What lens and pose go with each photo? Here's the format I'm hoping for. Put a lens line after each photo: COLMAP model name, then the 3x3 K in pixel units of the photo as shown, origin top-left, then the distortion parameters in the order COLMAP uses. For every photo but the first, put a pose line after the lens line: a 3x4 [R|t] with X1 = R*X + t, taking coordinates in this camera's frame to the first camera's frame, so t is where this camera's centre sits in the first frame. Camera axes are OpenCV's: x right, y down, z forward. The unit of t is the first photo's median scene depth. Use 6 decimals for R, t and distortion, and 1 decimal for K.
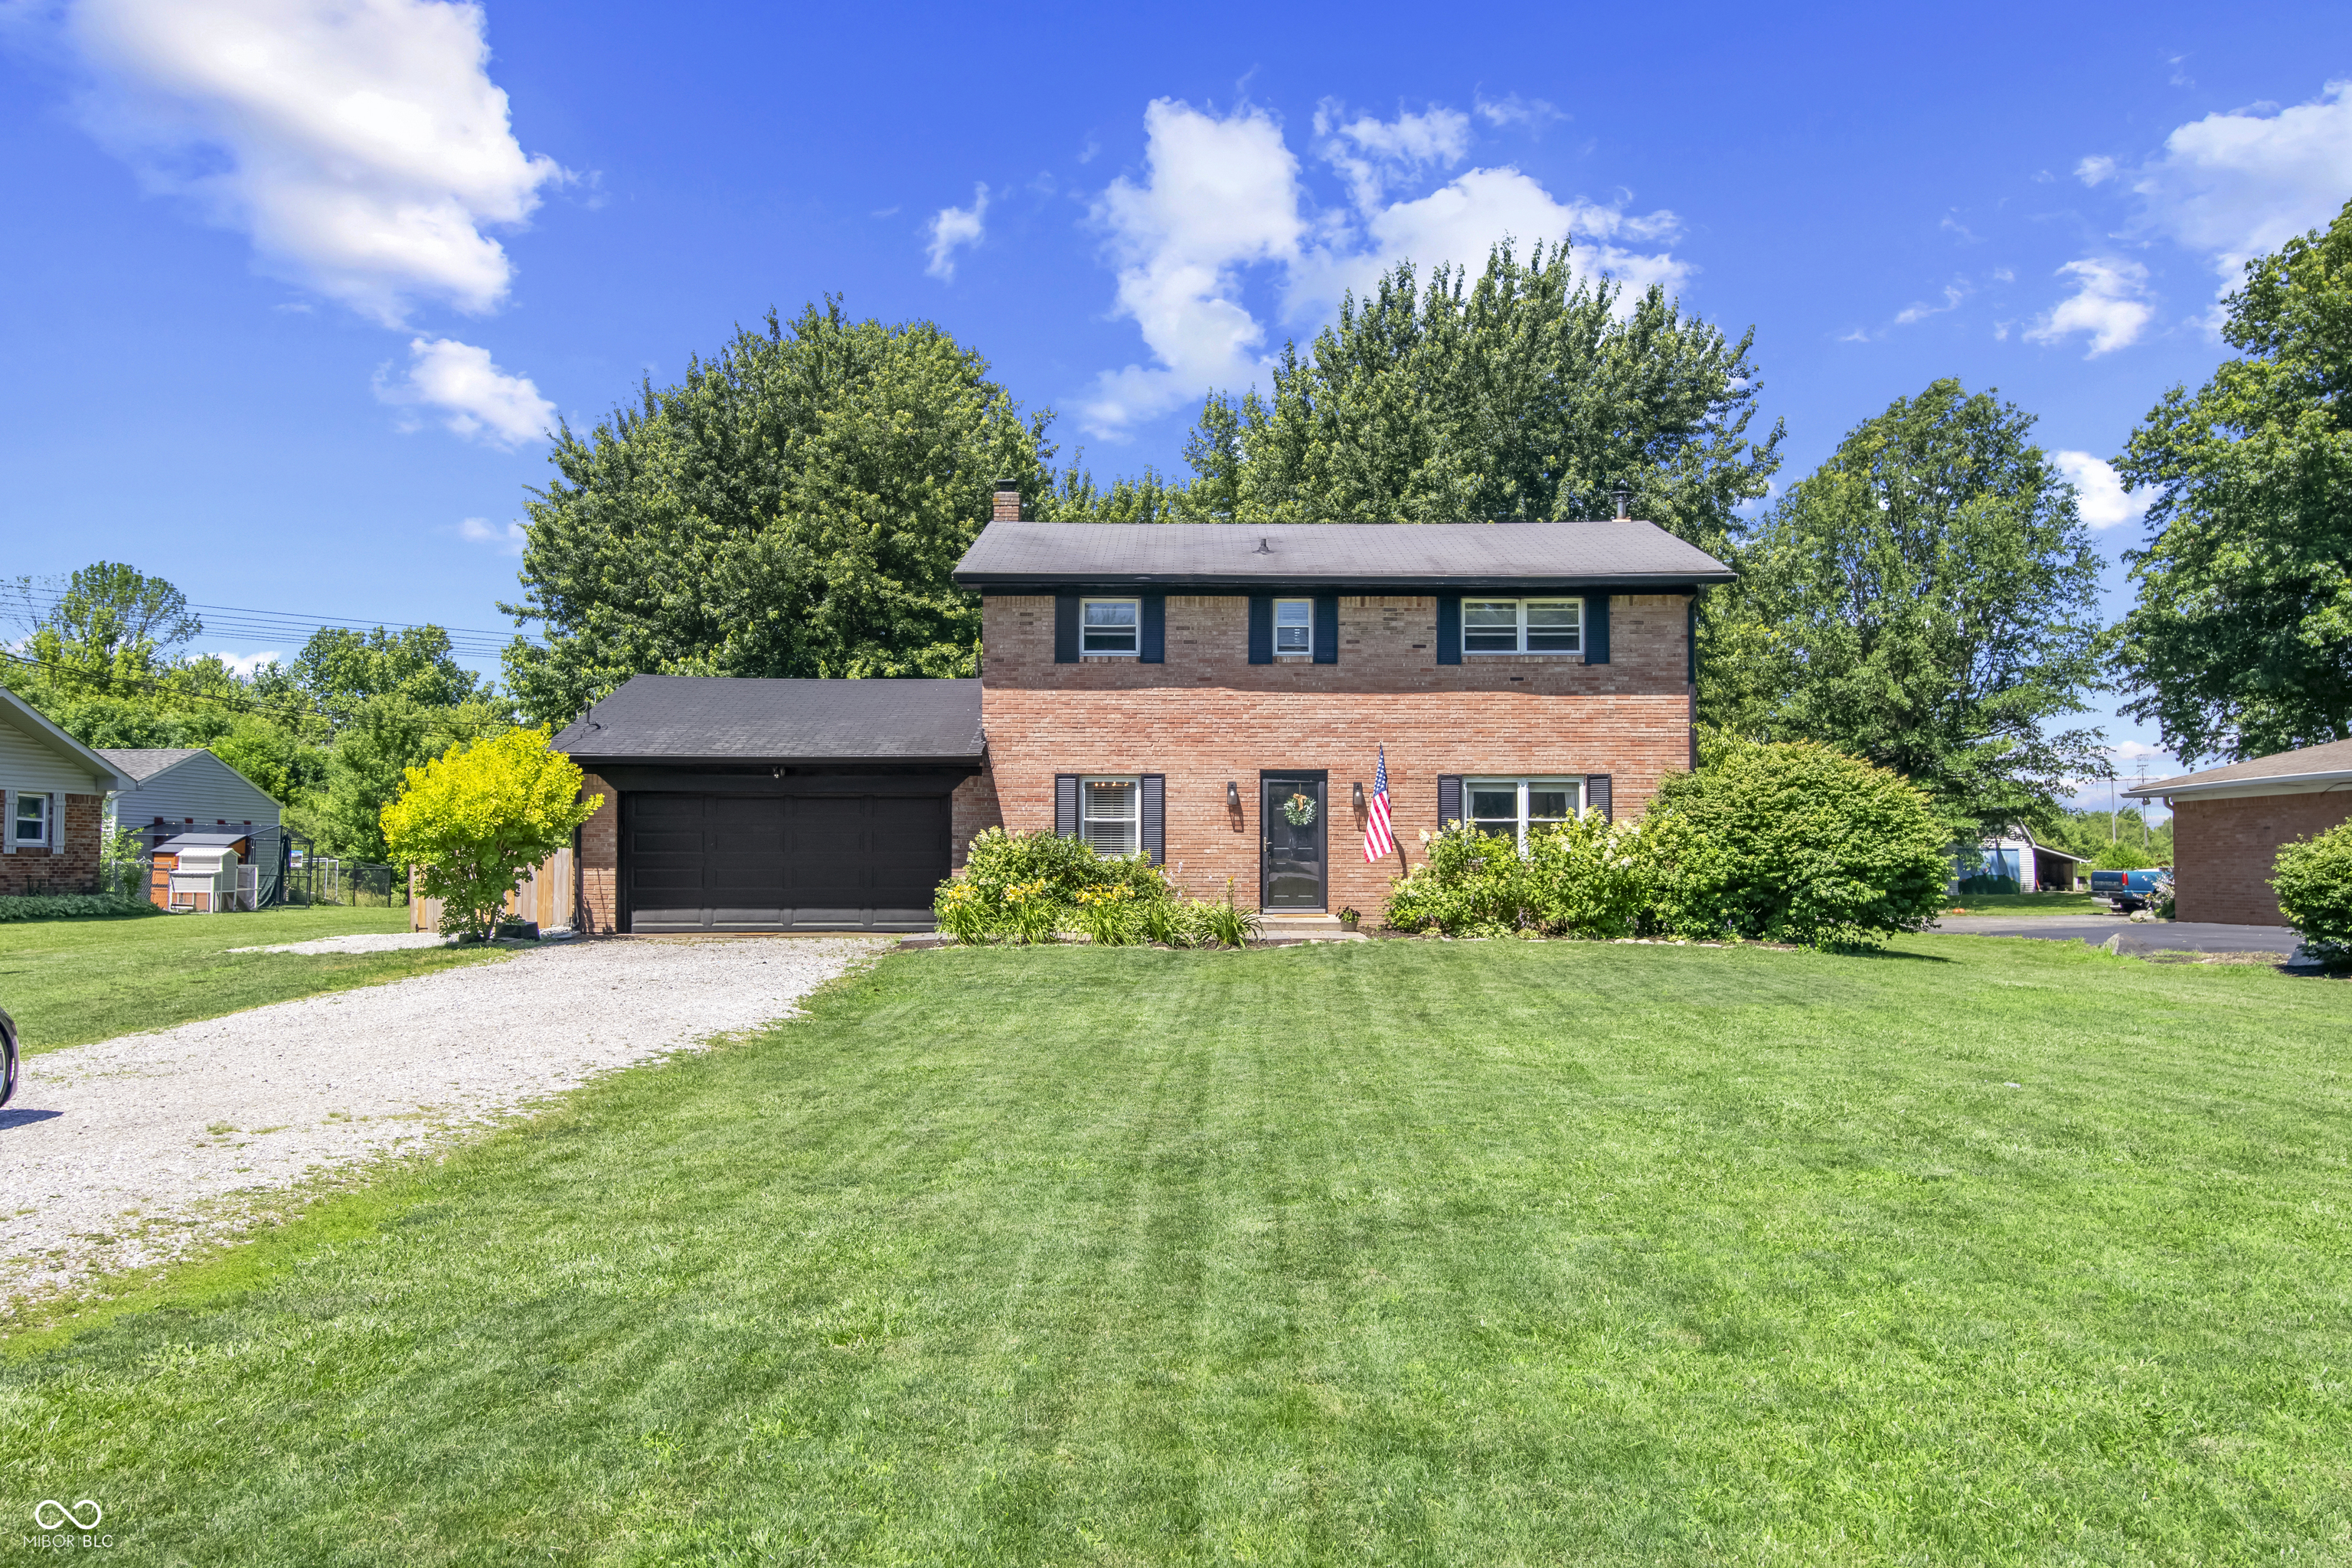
lens RADIAL K [[1881.8, 0, 1176.0], [0, 1881.8, 784.0], [0, 0, 1]] dist [0.076648, 0.002735]
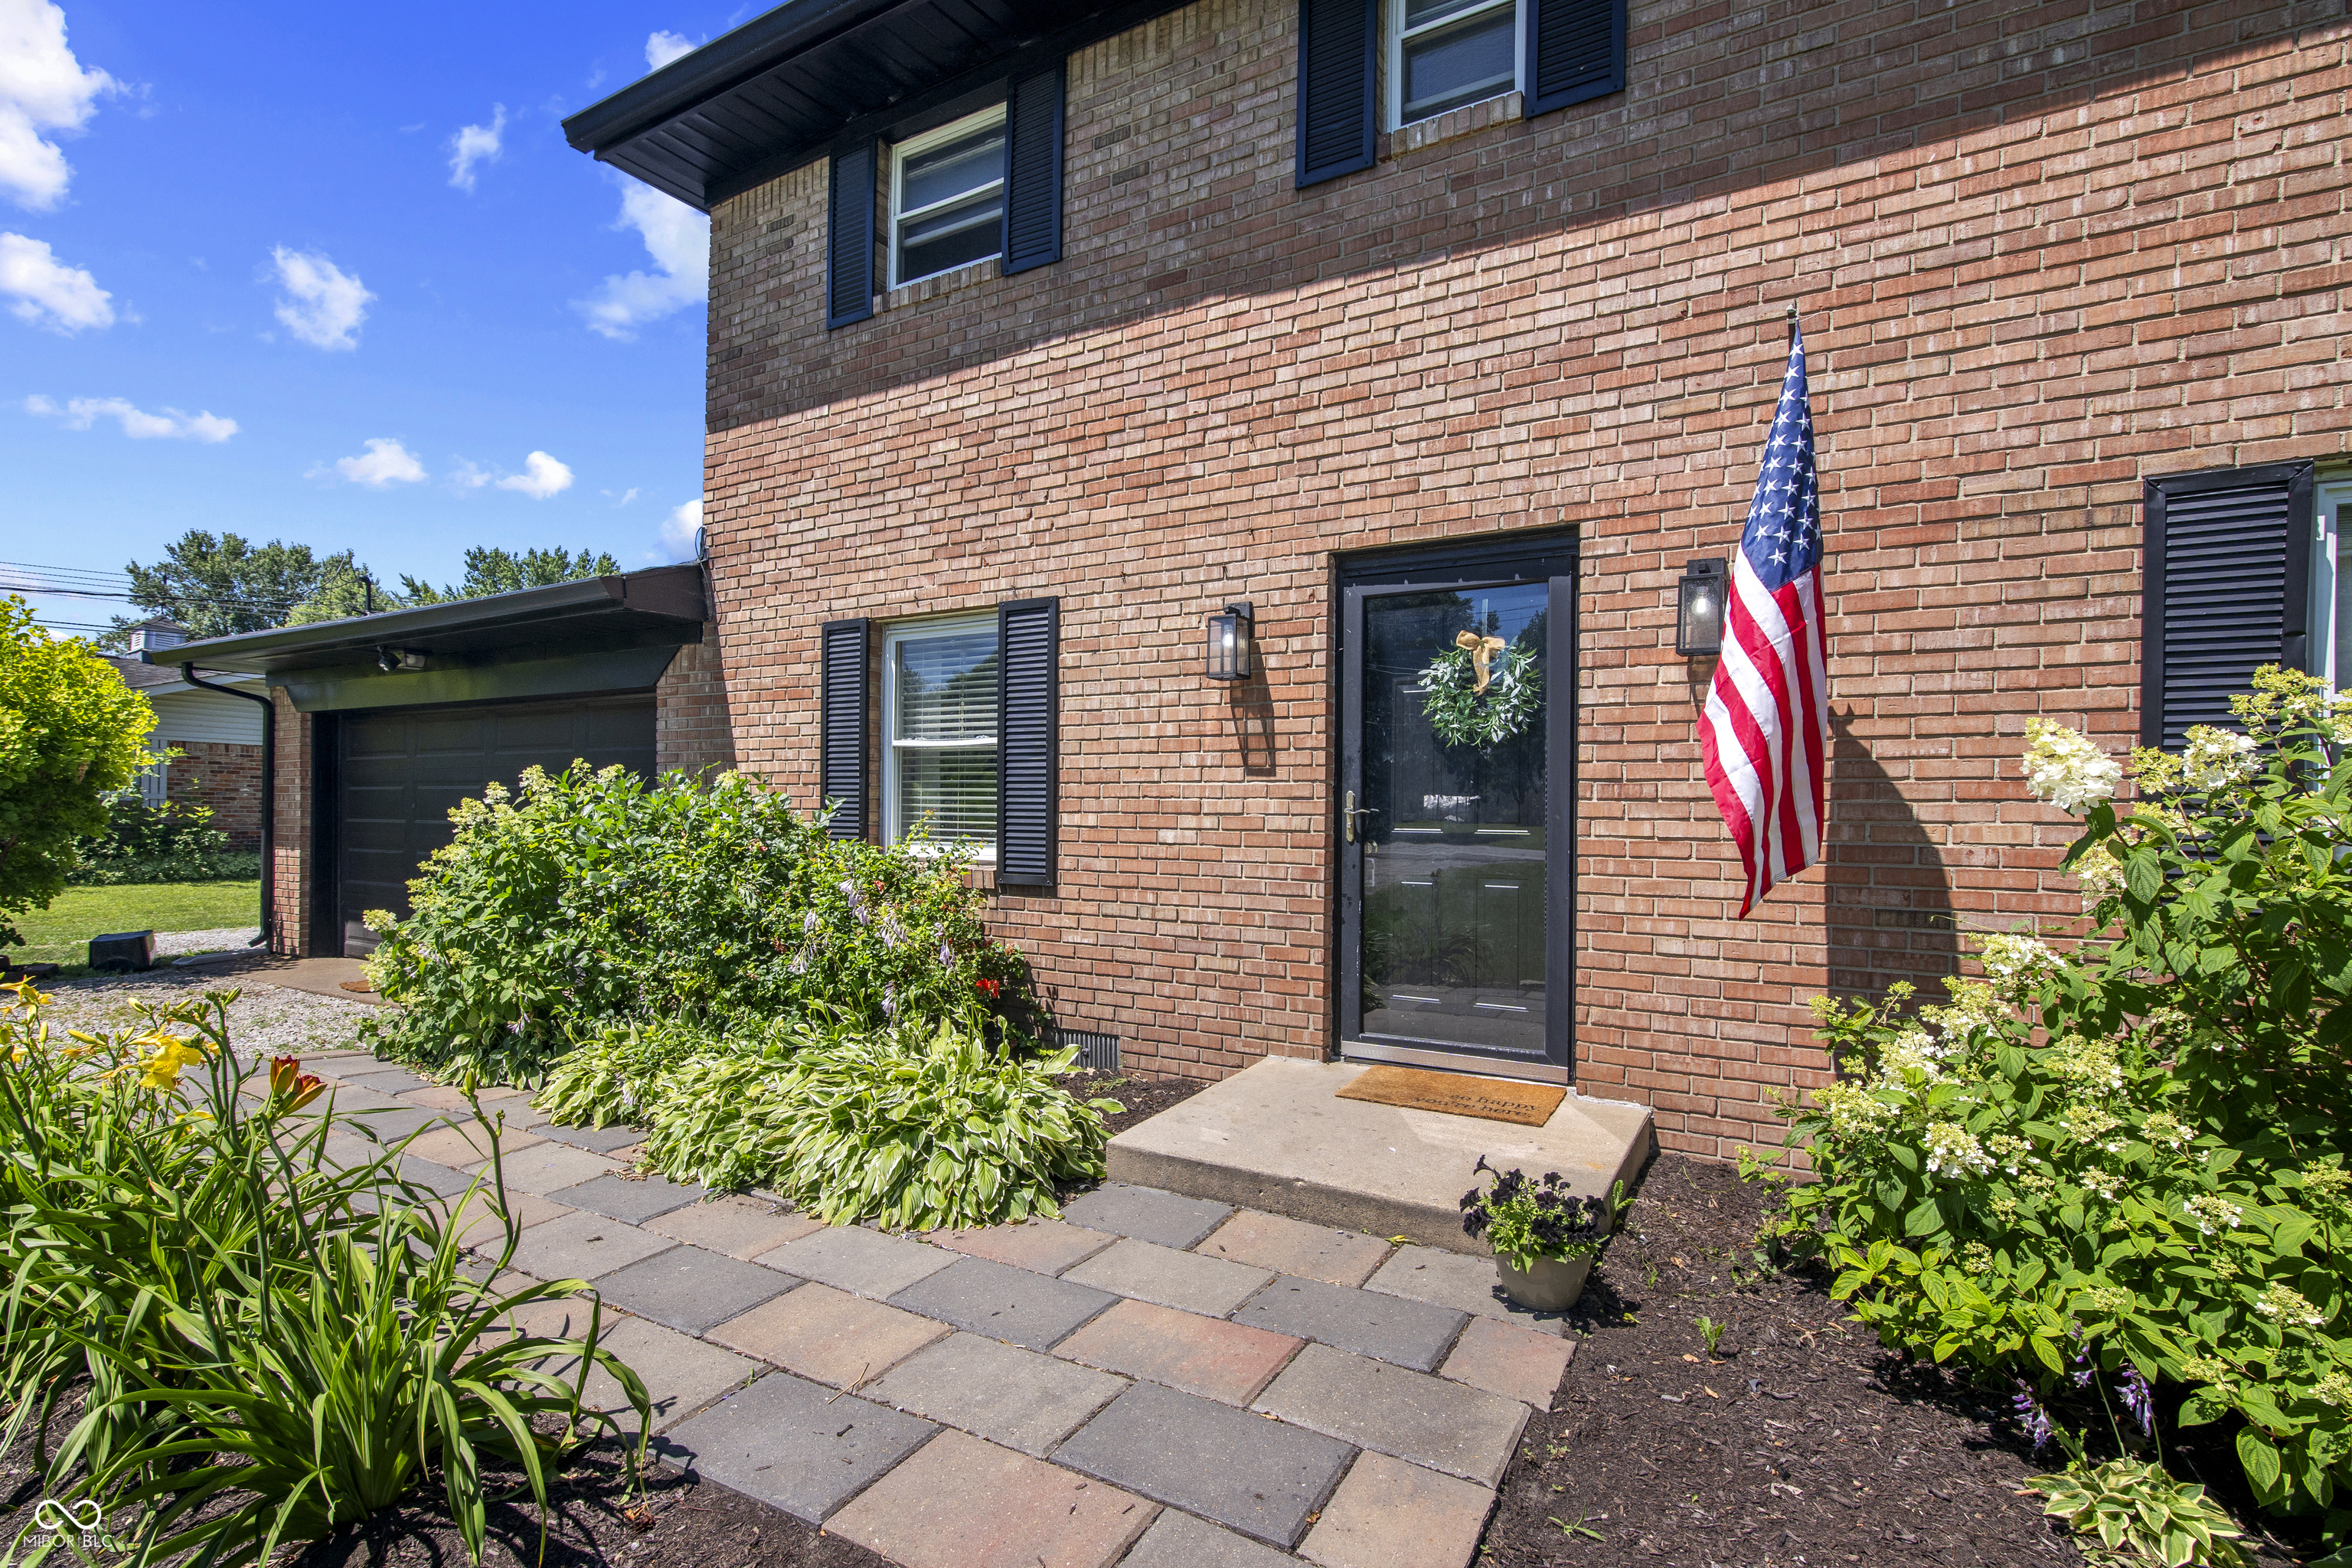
lens RADIAL K [[1089.5, 0, 1193.2], [0, 1089.5, 800.5], [0, 0, 1]] dist [0.009033, 0.000157]
pose [[0.864987, 0.001629, -0.501792, 0.109470], [0.015137, 0.999455, 0.029338, 0.024647], [0.501566, -0.032973, 0.864491, 0.845596]]
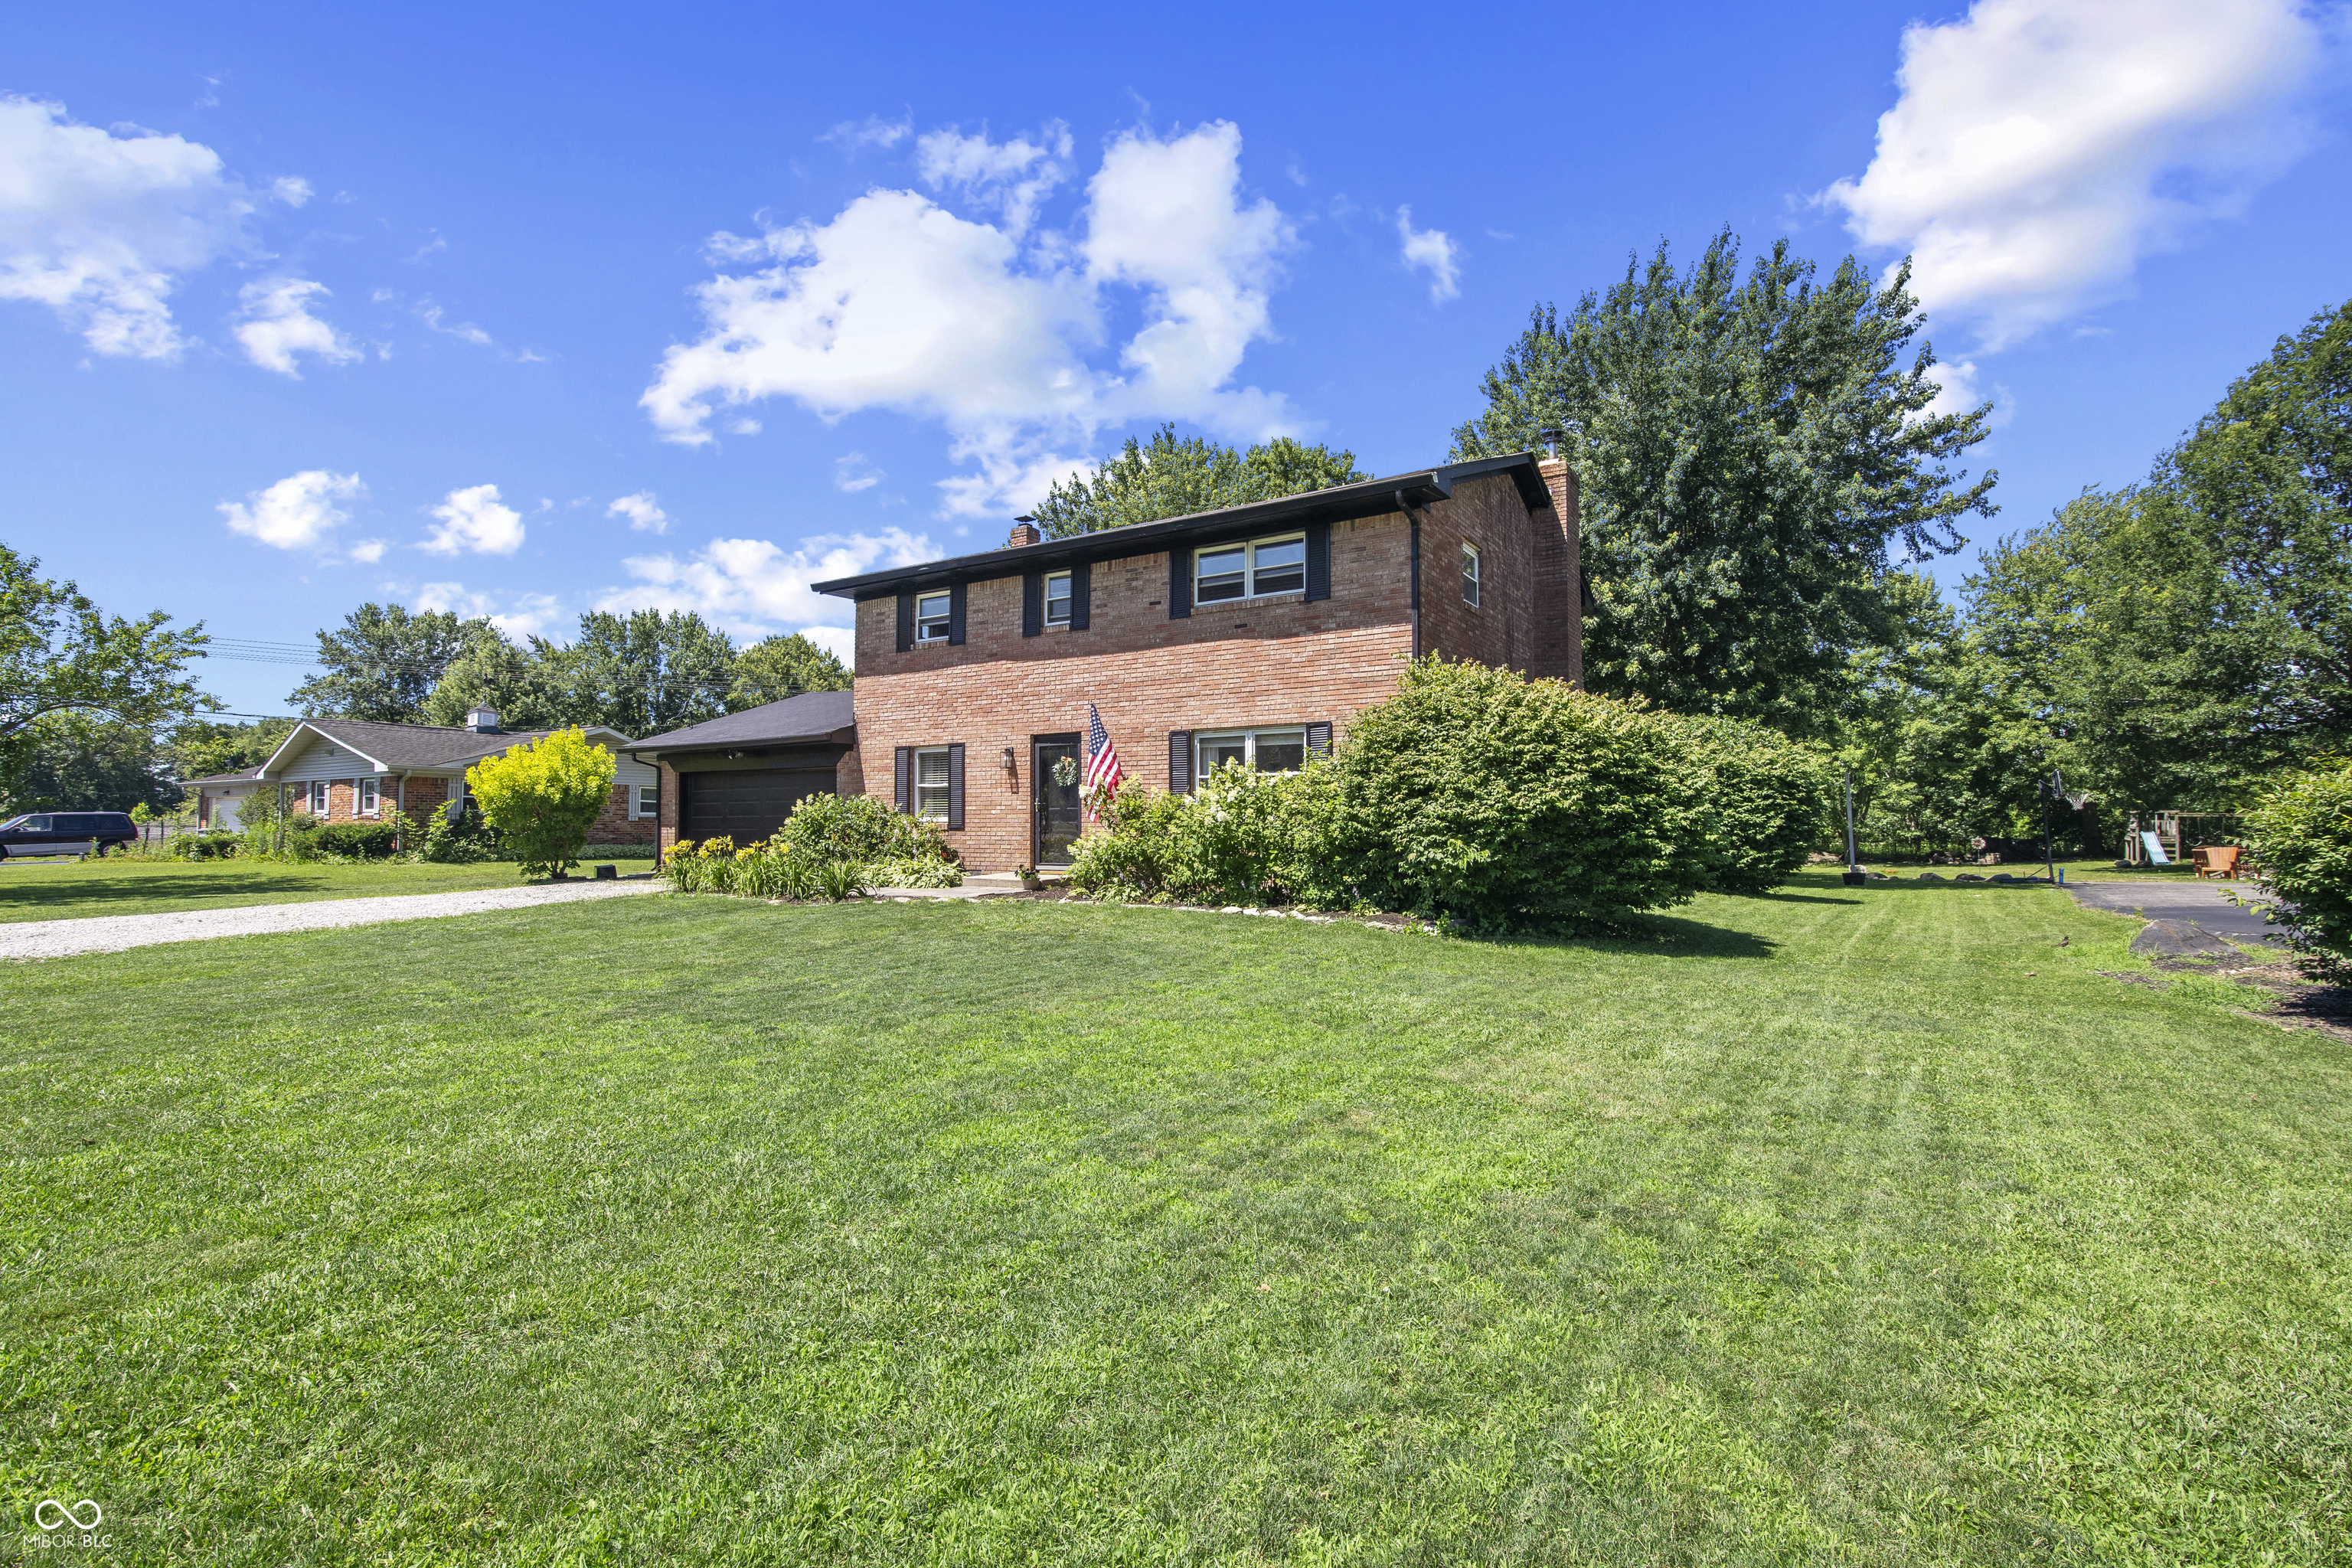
lens RADIAL K [[1089.5, 0, 1193.2], [0, 1089.5, 800.5], [0, 0, 1]] dist [0.009033, 0.000157]
pose [[0.844226, -0.016078, -0.535747, 0.453655], [0.026188, 0.999594, 0.011268, 0.025048], [0.535348, -0.023543, 0.844304, 0.525488]]
